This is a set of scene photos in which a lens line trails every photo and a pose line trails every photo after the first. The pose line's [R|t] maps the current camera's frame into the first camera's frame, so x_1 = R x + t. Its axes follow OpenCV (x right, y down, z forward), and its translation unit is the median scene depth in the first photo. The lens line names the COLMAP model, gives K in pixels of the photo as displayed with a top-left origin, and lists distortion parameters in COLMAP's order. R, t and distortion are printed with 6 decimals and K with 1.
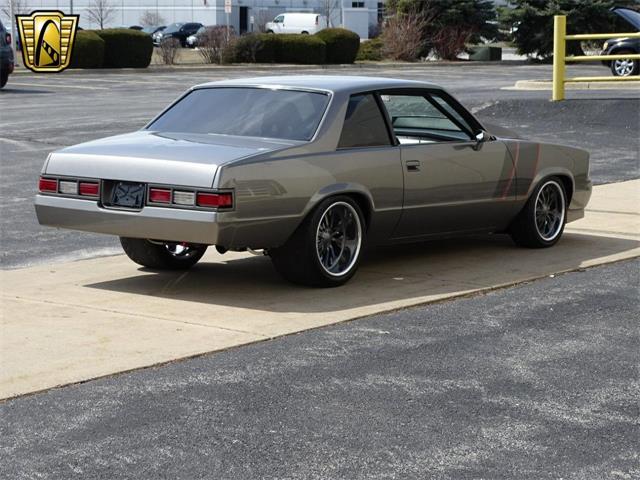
lens RADIAL K [[453.6, 0, 320.0], [0, 453.6, 240.0], [0, 0, 1]] dist [0.001952, 0.000590]
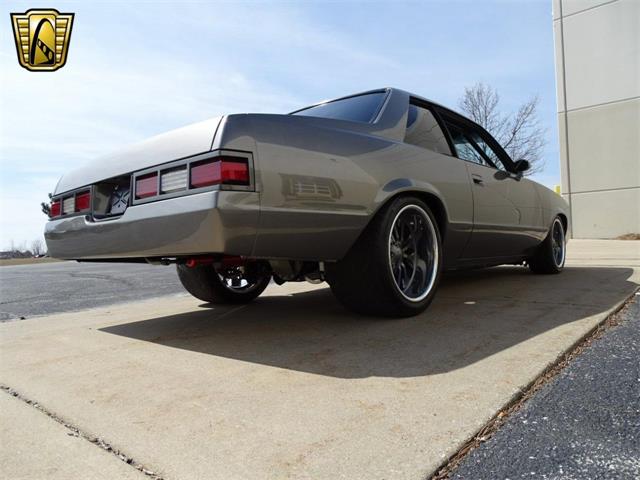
lens RADIAL K [[453.6, 0, 320.0], [0, 453.6, 240.0], [0, 0, 1]] dist [0.001952, 0.000590]
pose [[0.989696, -0.066521, -0.126795, -0.015799], [0.058179, 0.995961, -0.068395, 0.016476], [0.130833, 0.060313, 0.989568, 0.185143]]
